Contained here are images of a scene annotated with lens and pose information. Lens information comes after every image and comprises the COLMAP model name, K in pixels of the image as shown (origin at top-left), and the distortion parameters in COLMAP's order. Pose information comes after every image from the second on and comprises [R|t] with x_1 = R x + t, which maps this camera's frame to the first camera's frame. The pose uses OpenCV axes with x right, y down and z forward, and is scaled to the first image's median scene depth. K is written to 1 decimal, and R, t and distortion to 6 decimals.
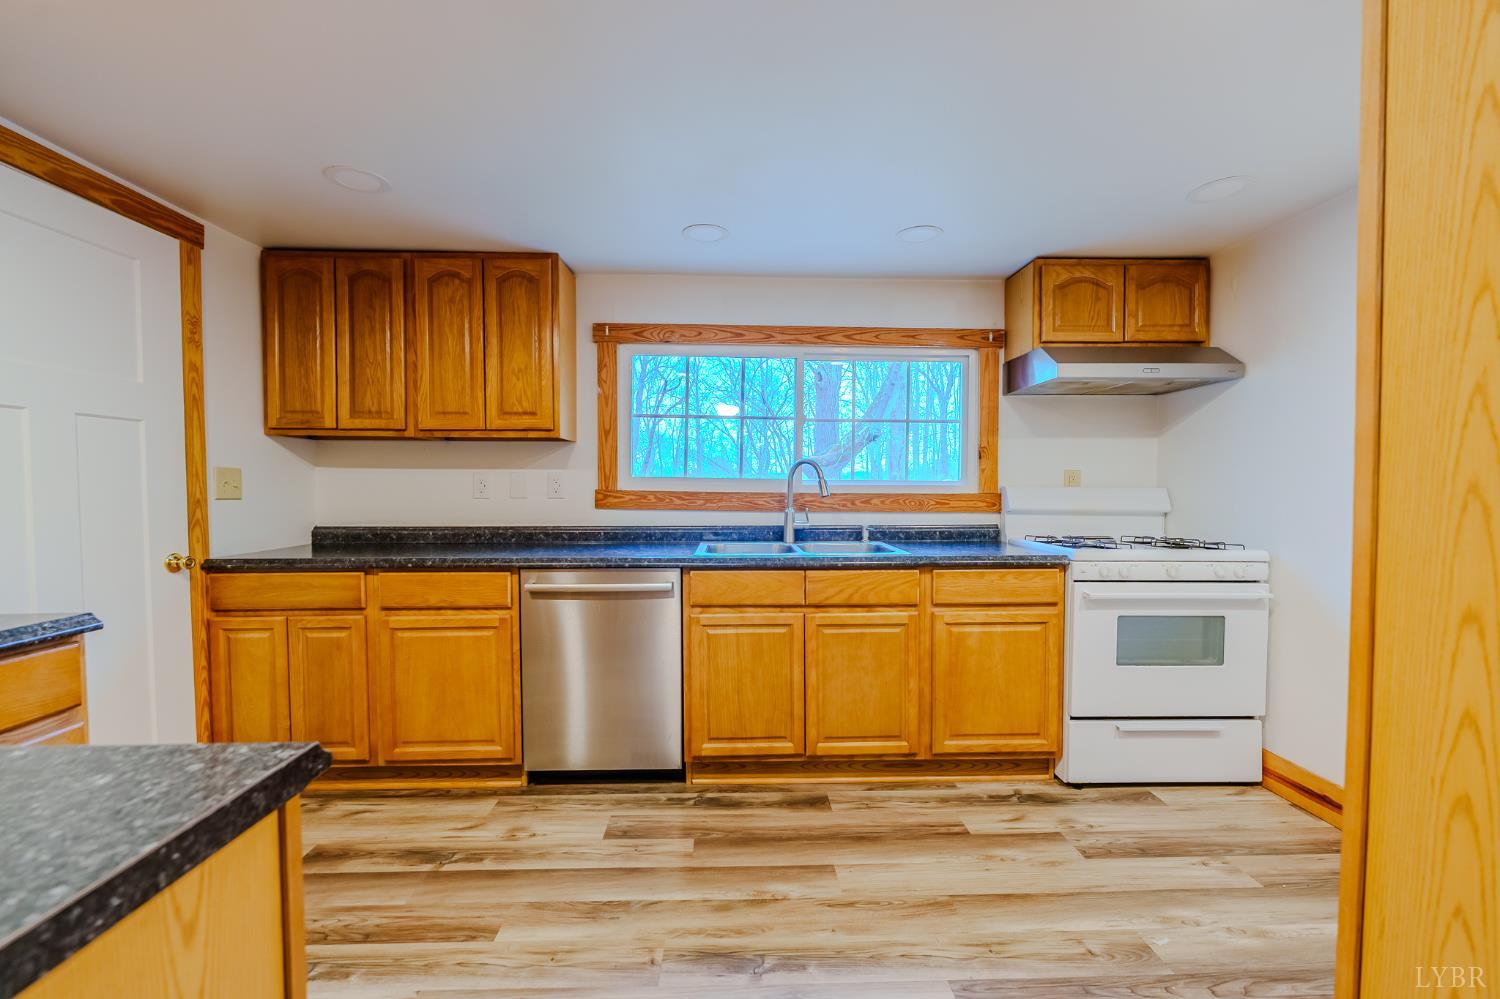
lens RADIAL K [[610.5, 0, 750.0], [0, 610.5, 499.5], [0, 0, 1]] dist [0.000285, 0.000320]
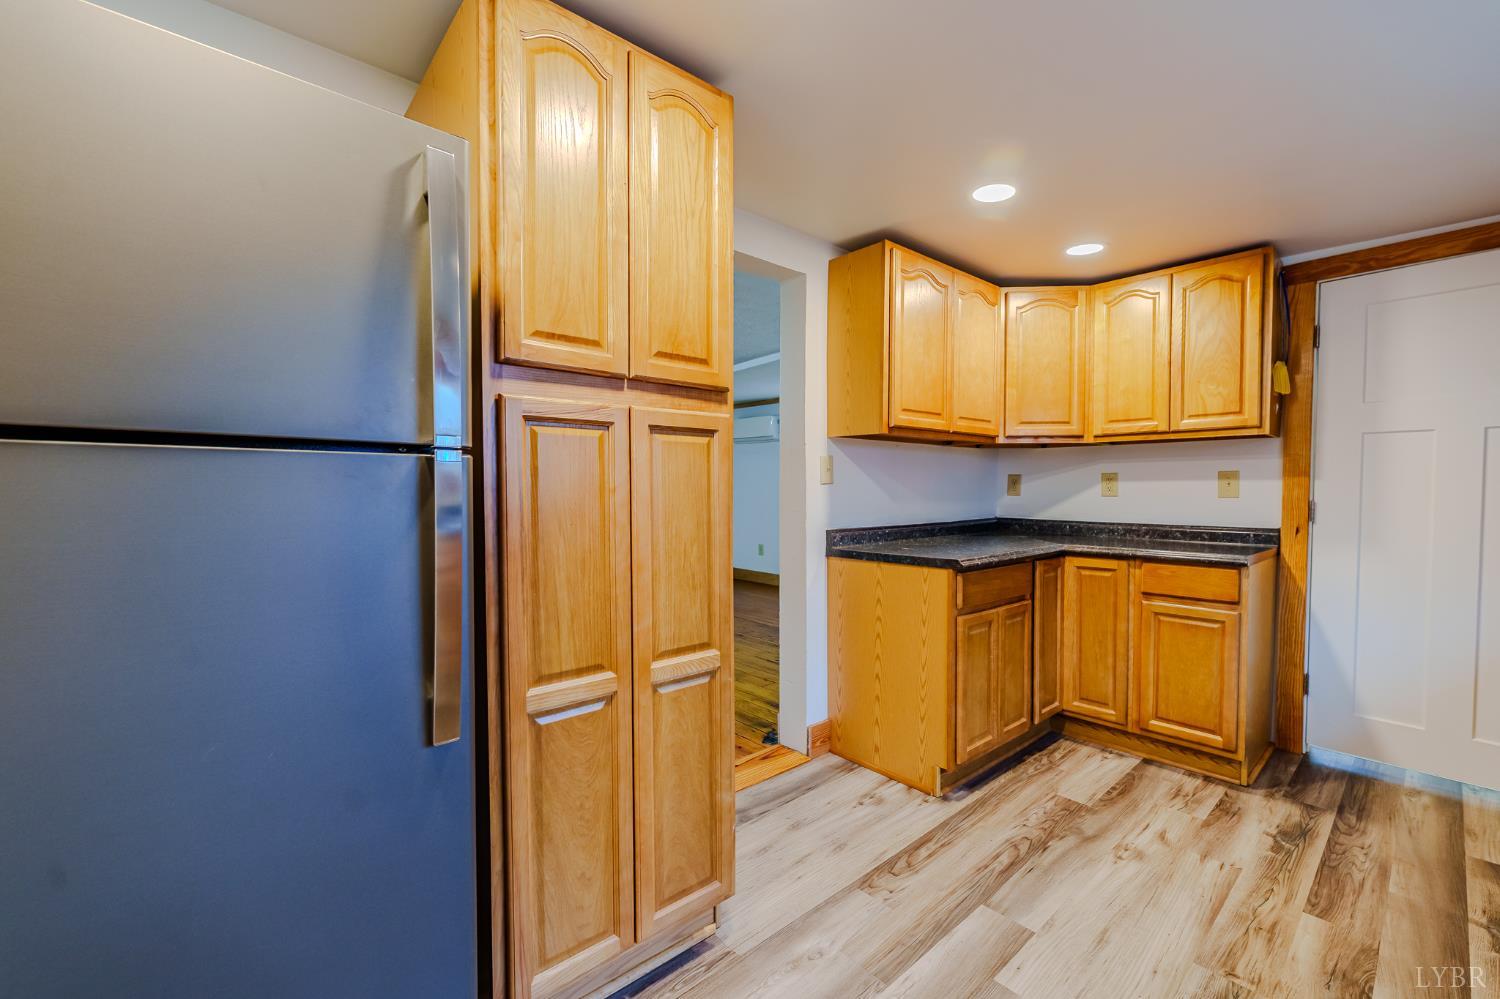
lens RADIAL K [[610.5, 0, 750.0], [0, 610.5, 499.5], [0, 0, 1]] dist [0.000285, 0.000320]
pose [[-0.779271, 0.002305, -0.626683, 0.979940], [-0.012668, 0.999731, 0.019429, 0.001370], [0.626559, 0.023079, -0.779032, 1.202899]]
